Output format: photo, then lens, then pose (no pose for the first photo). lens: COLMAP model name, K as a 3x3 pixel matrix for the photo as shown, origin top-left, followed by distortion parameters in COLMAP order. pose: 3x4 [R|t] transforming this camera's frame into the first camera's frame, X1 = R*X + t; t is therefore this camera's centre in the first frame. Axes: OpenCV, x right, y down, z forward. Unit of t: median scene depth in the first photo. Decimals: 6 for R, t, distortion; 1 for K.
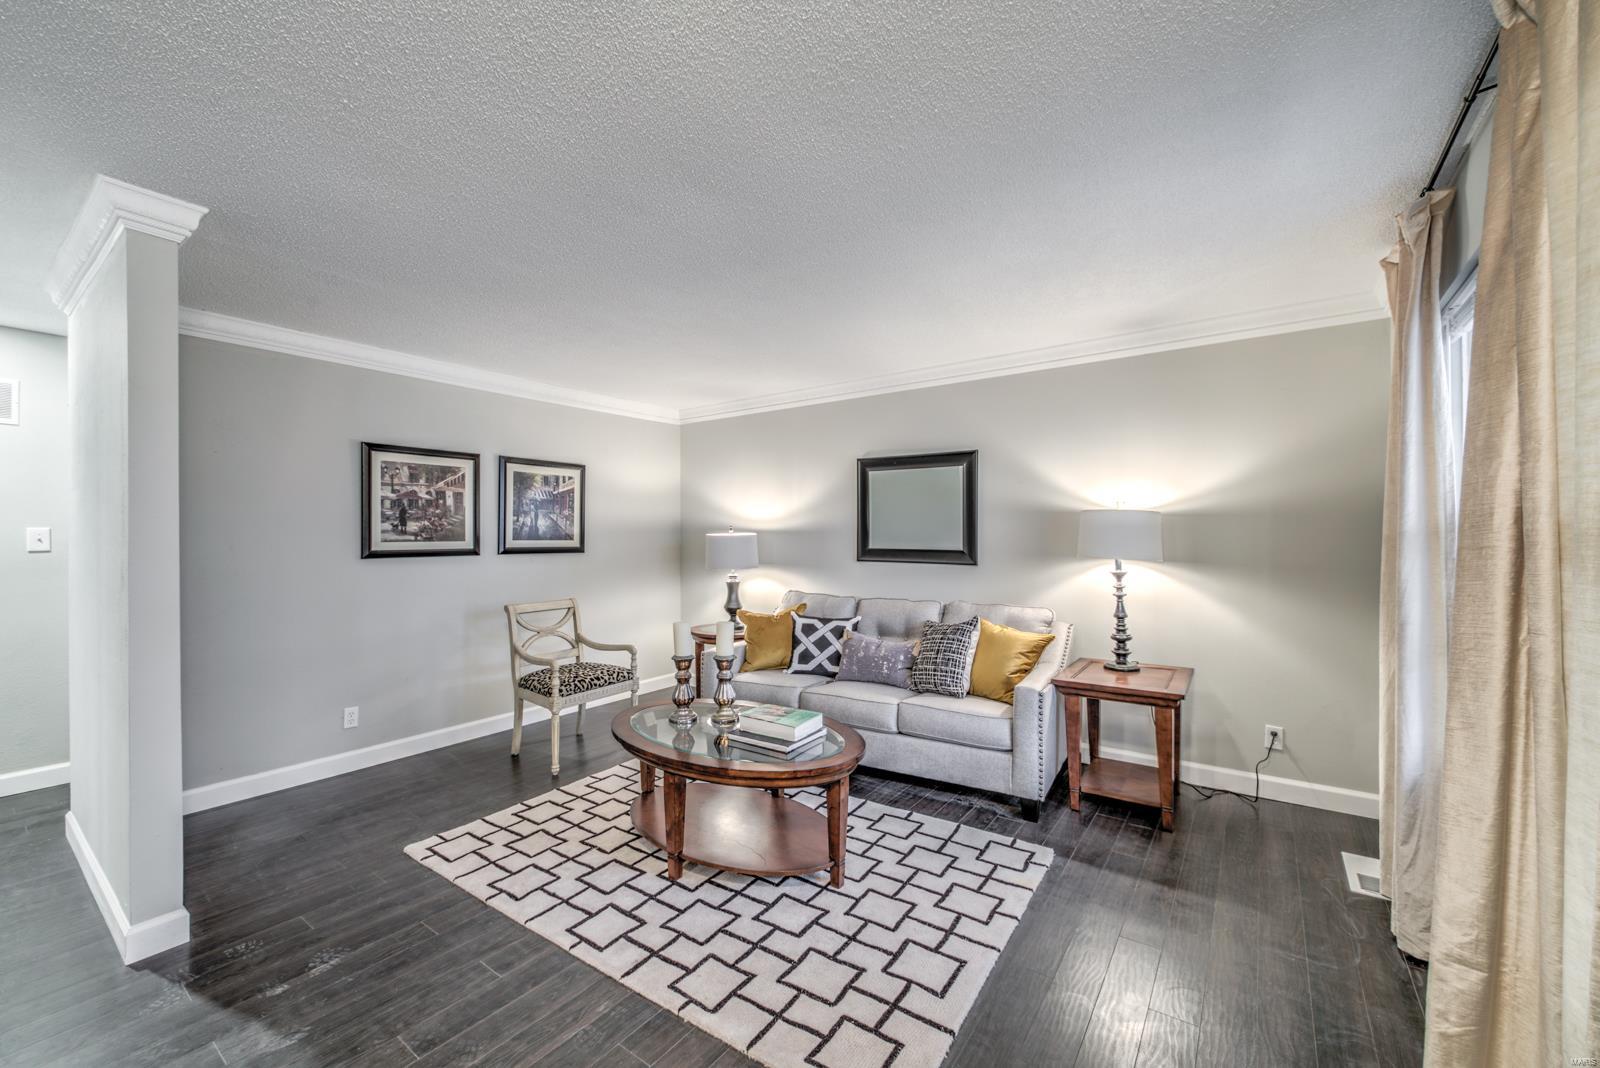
lens RADIAL K [[643.1, 0, 790.8], [0, 643.1, 531.5], [0, 0, 1]] dist [0.004371, -0.000299]
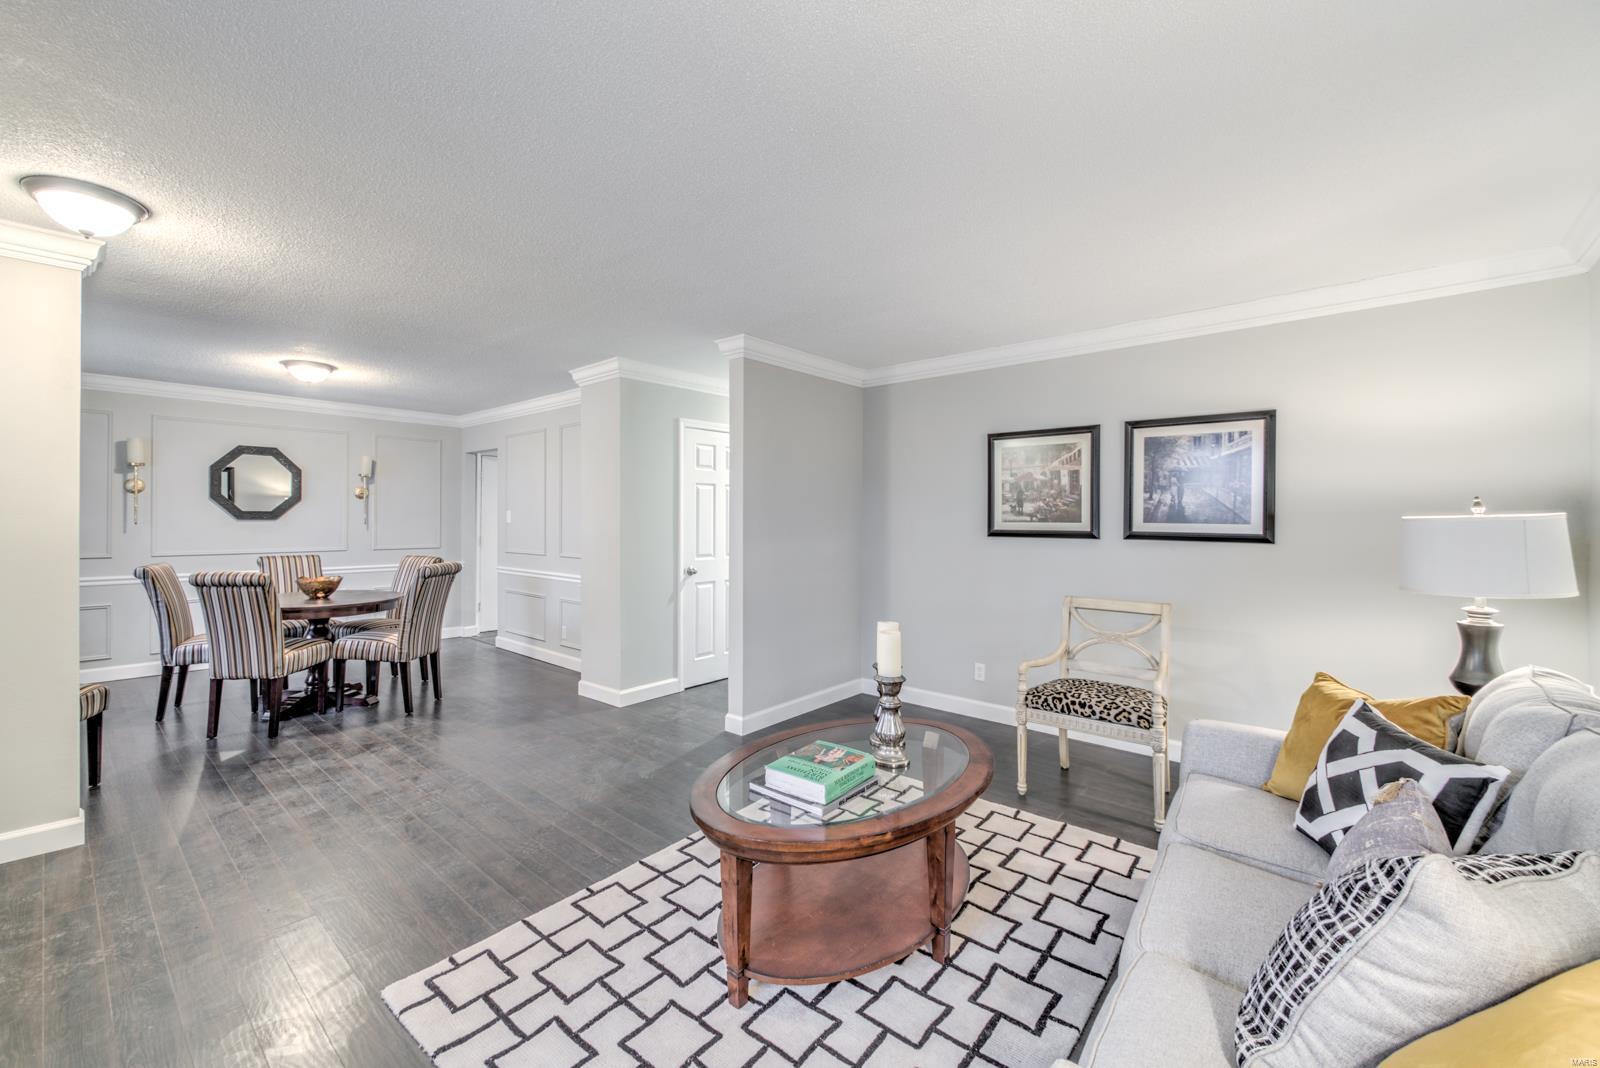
lens RADIAL K [[643.1, 0, 760.7], [0, 643.1, 522.9], [0, 0, 1]] dist [0.004371, -0.000299]
pose [[-0.109987, 0.013783, -0.993838, 0.498223], [0.003666, 0.999903, 0.013461, 0.001297], [0.993926, -0.002163, -0.110026, 0.706280]]
